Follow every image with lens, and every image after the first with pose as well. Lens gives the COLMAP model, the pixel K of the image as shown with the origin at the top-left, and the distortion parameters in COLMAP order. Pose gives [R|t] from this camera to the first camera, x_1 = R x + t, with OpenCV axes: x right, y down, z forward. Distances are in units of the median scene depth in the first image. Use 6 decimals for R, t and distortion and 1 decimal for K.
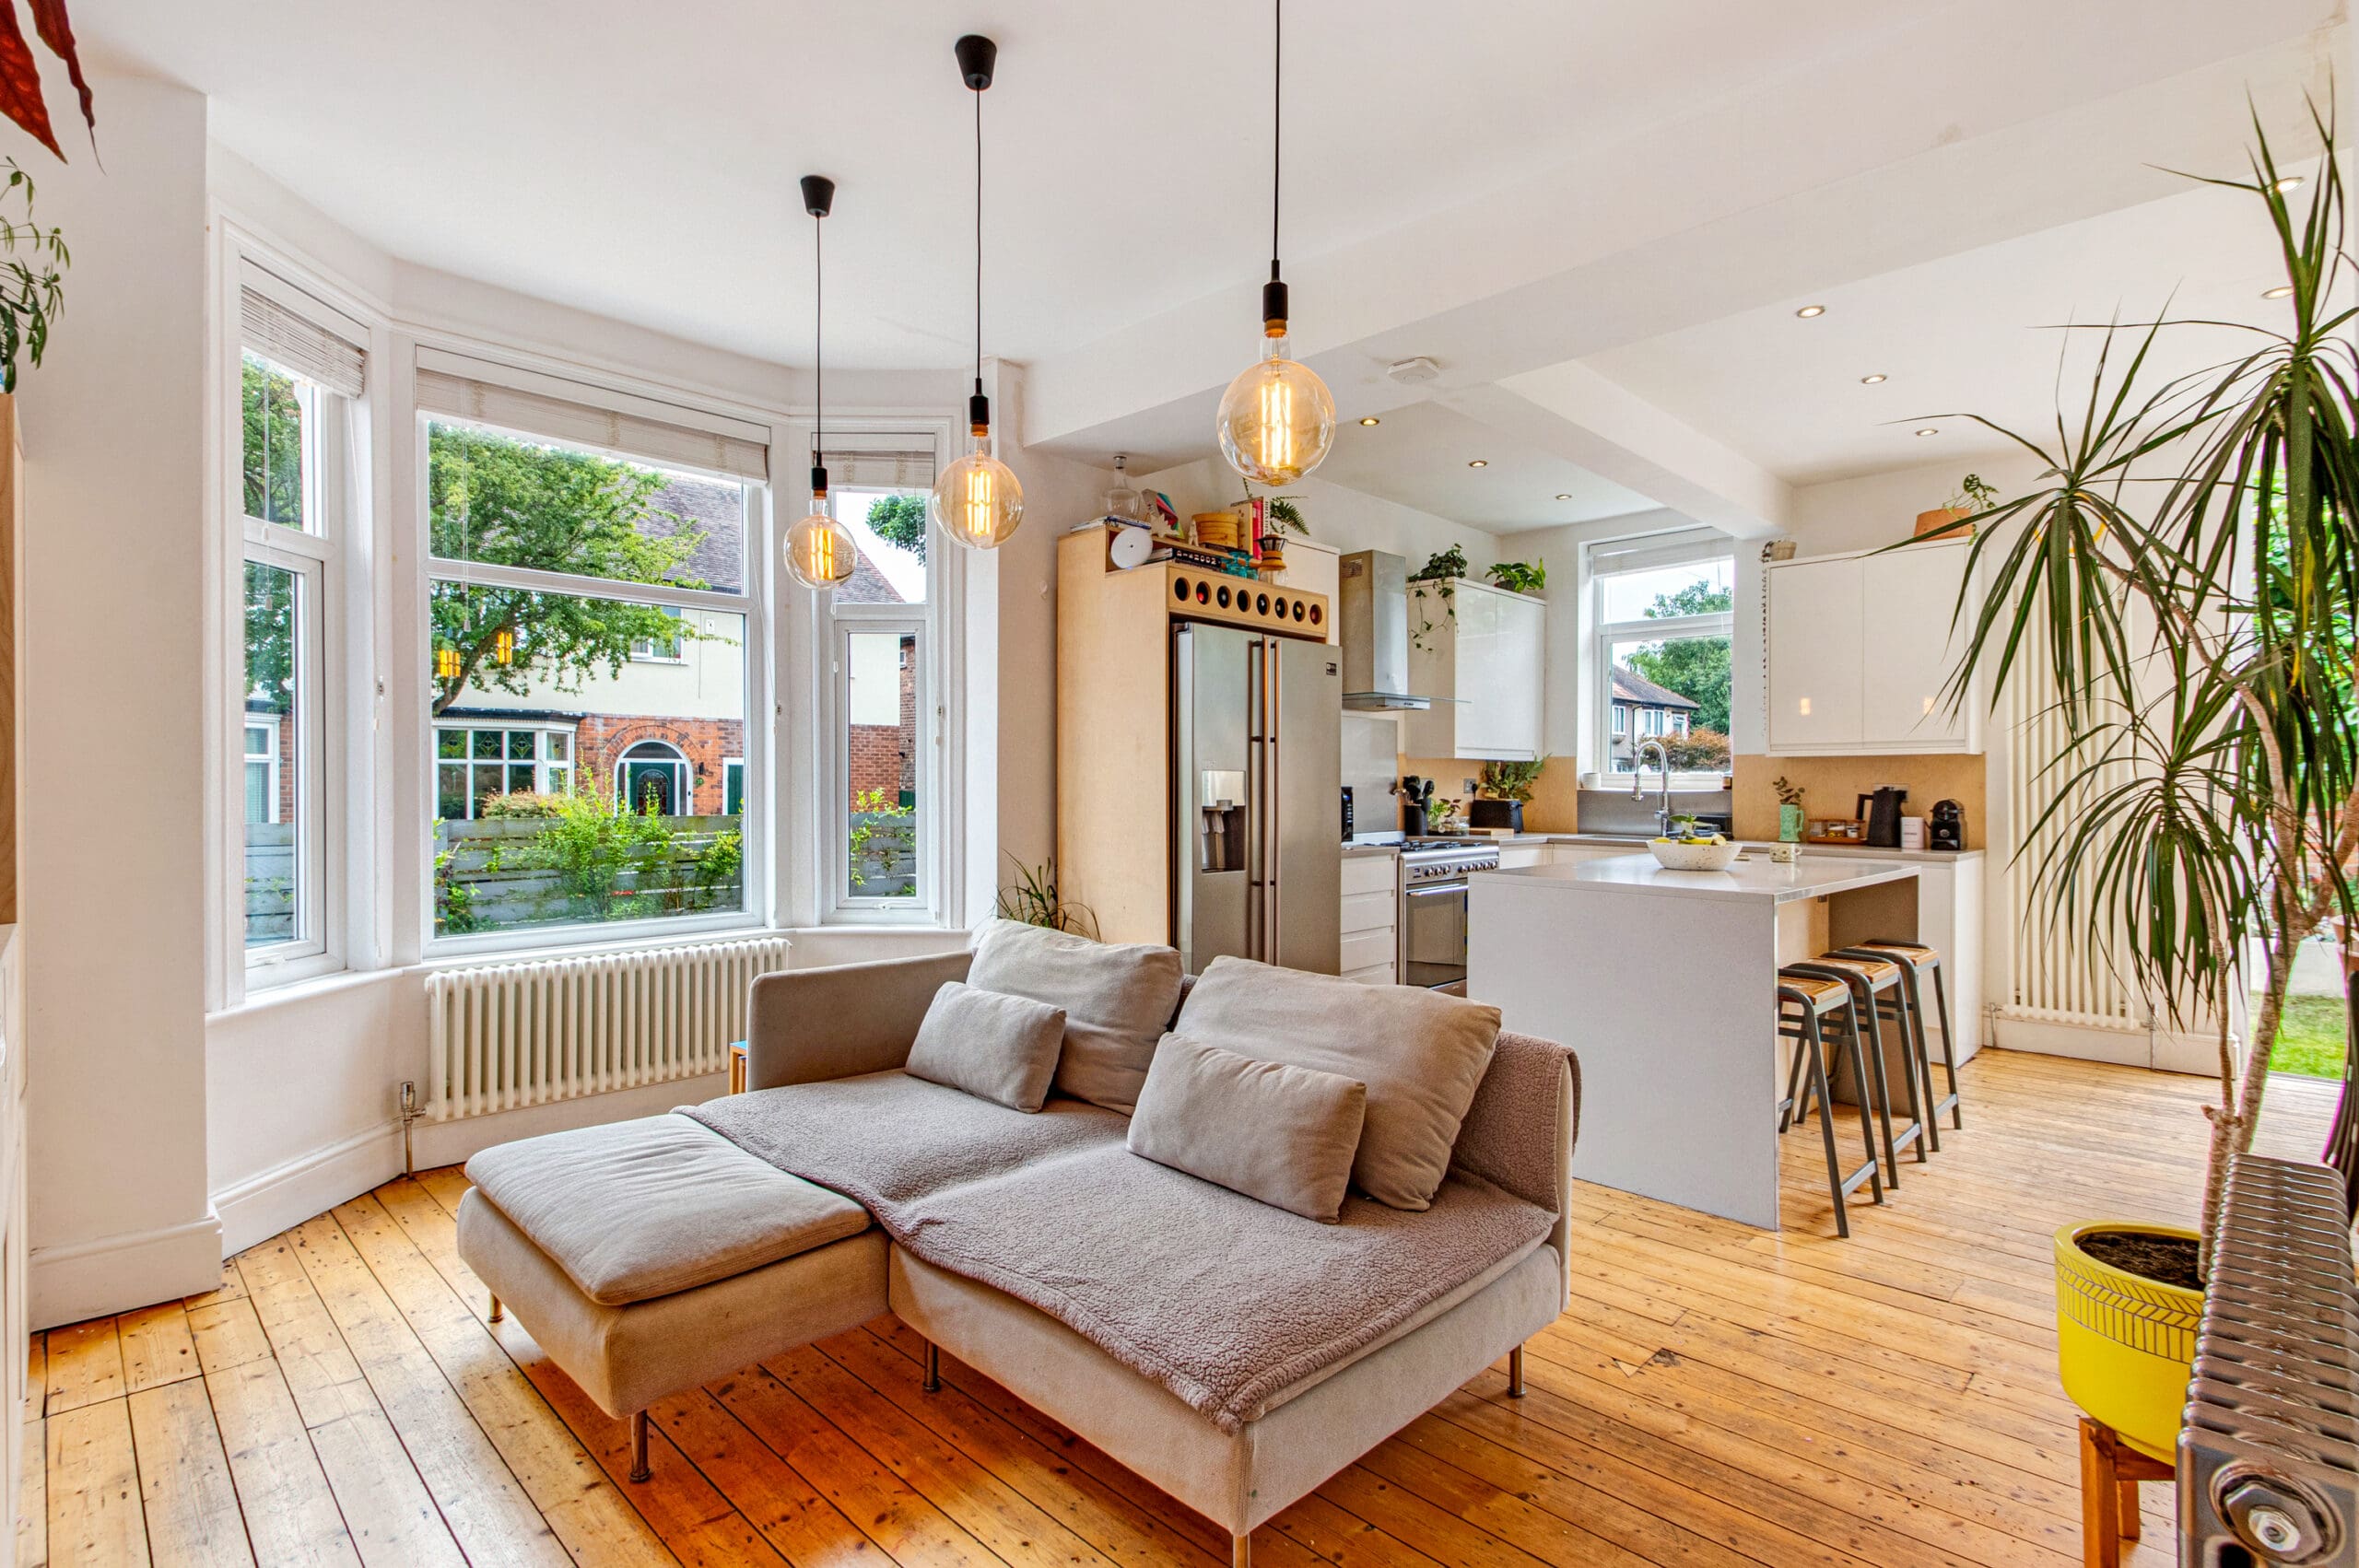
lens RADIAL K [[1133.2, 0, 1098.2], [0, 1133.2, 769.0], [0, 0, 1]] dist [0.000311, -0.010475]
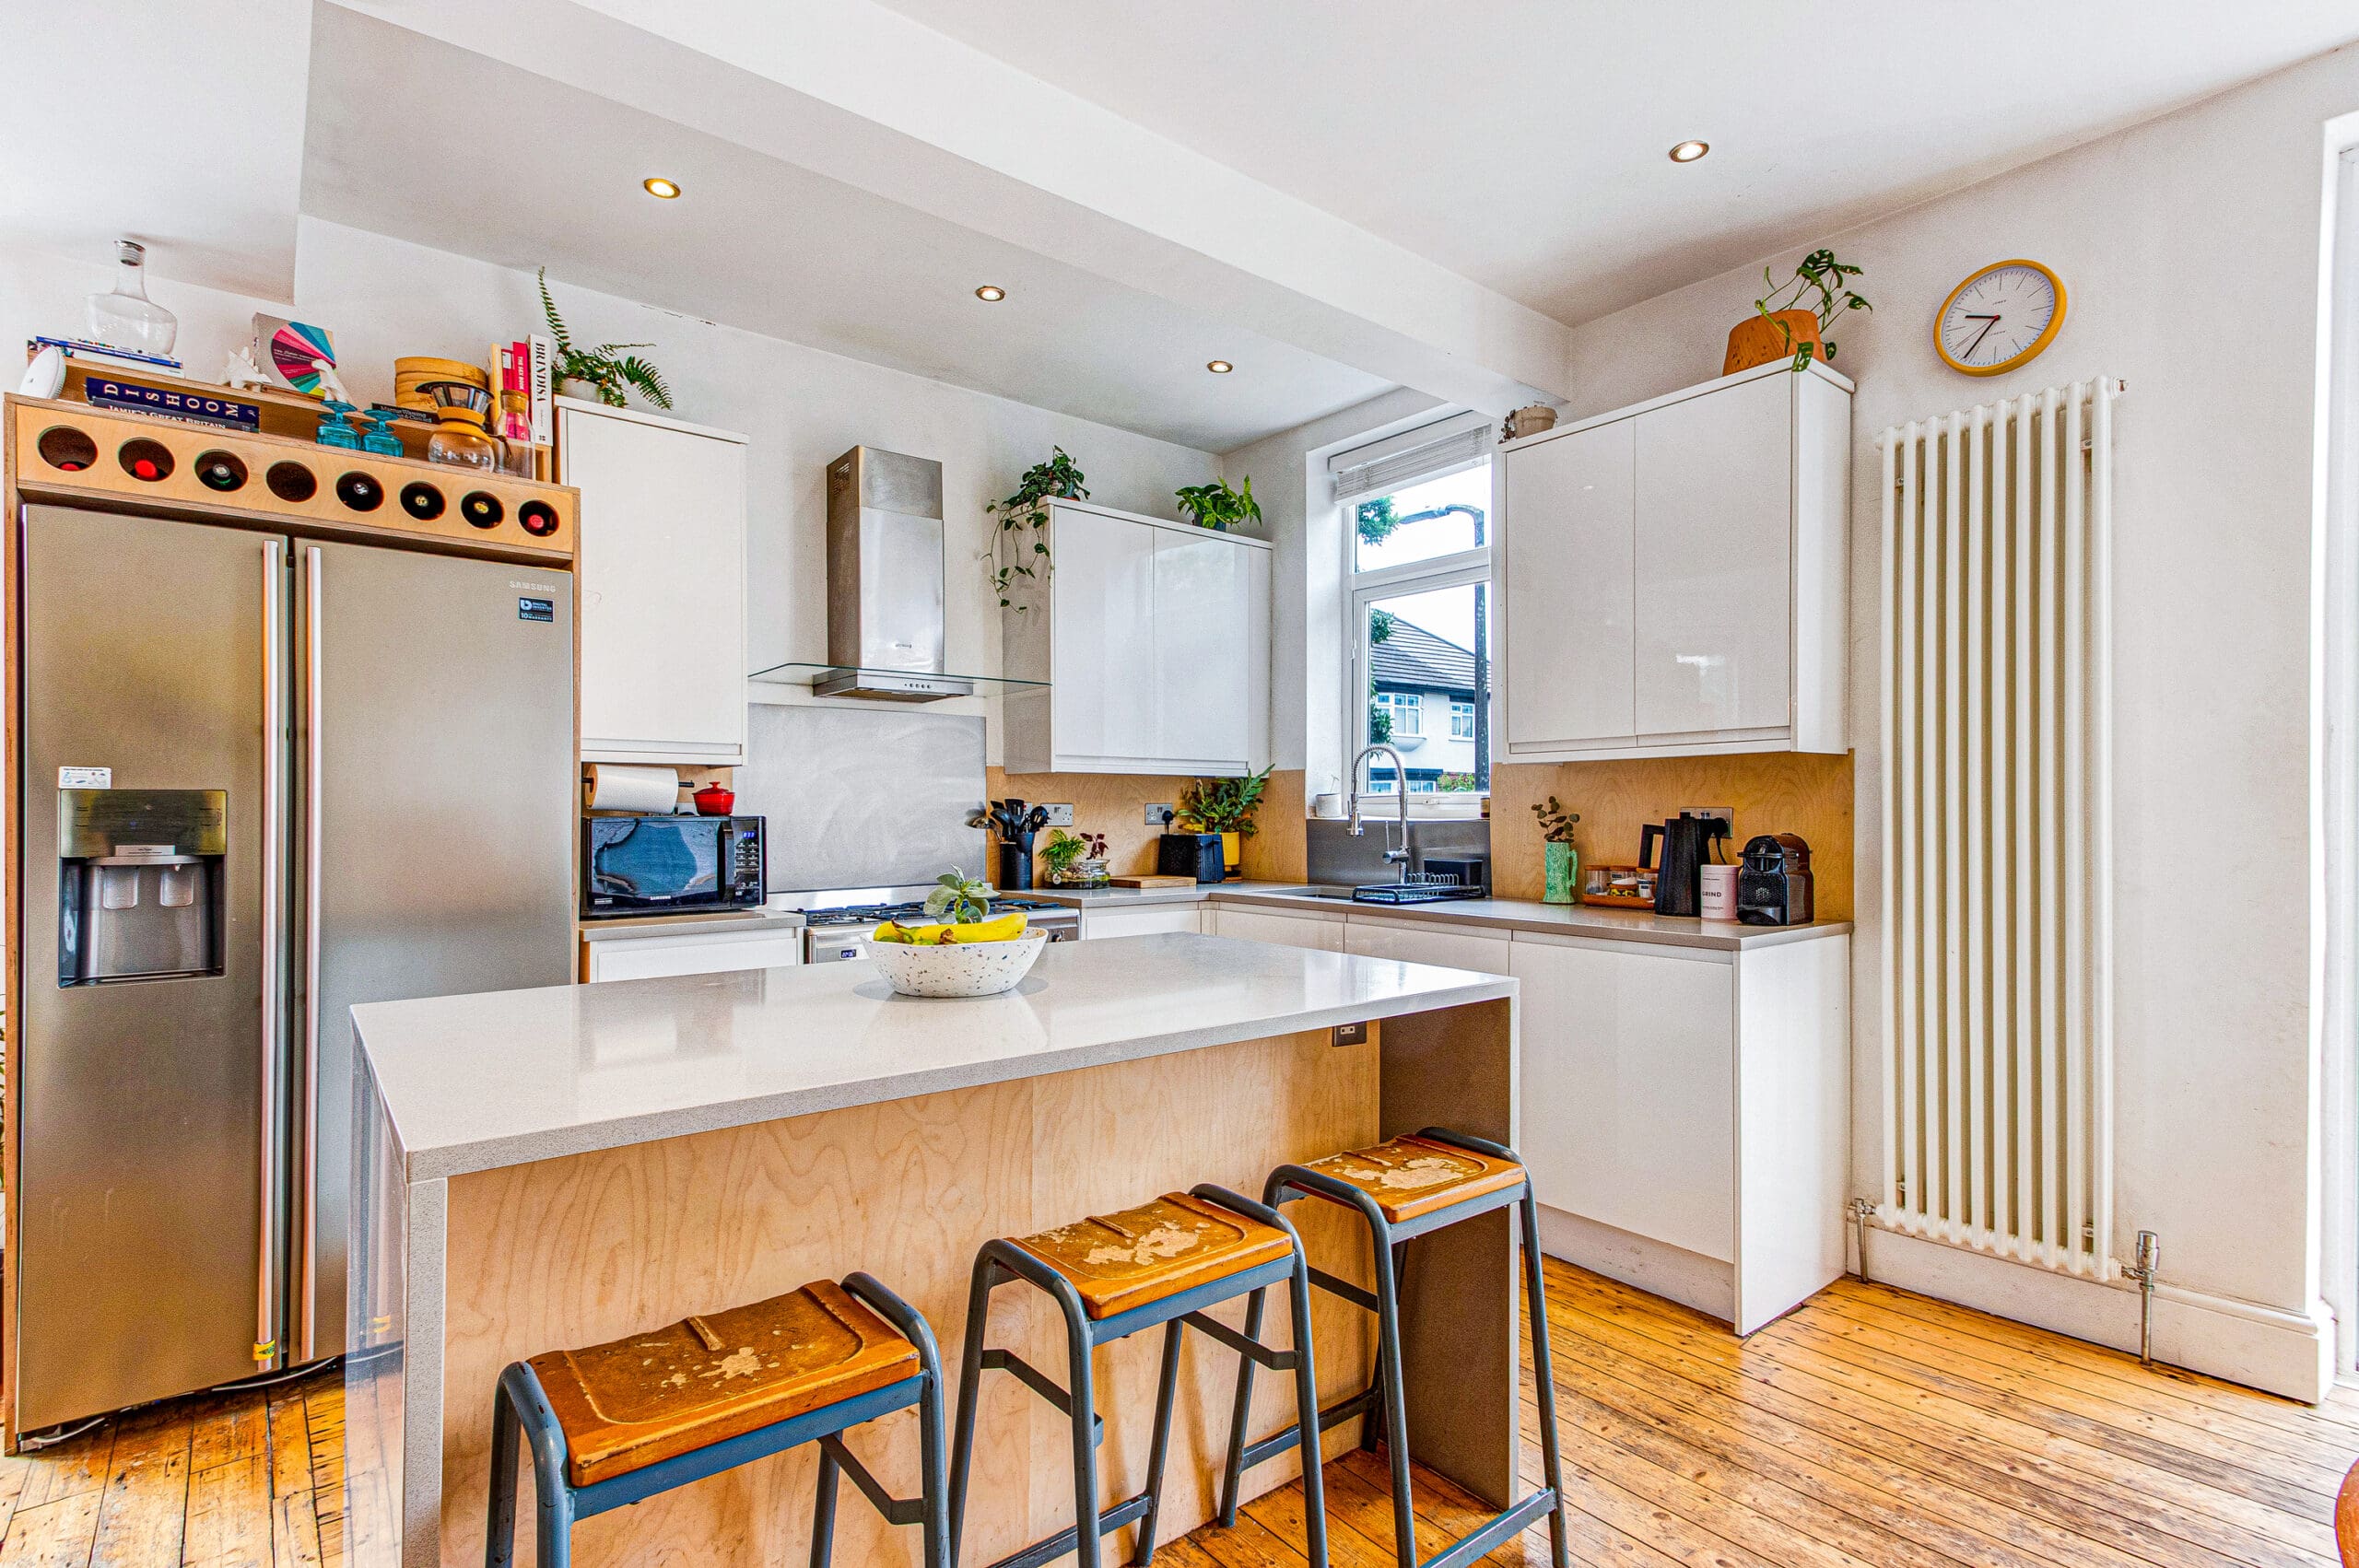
lens RADIAL K [[1131.0, 0, 1117.8], [0, 1131.0, 804.5], [0, 0, 1]] dist [-0.000958, -0.000470]
pose [[0.994838, -0.005819, -0.101311, 0.440720], [0.006373, 0.999966, 0.005142, 0.006502], [0.101278, -0.005761, 0.994841, 0.370282]]
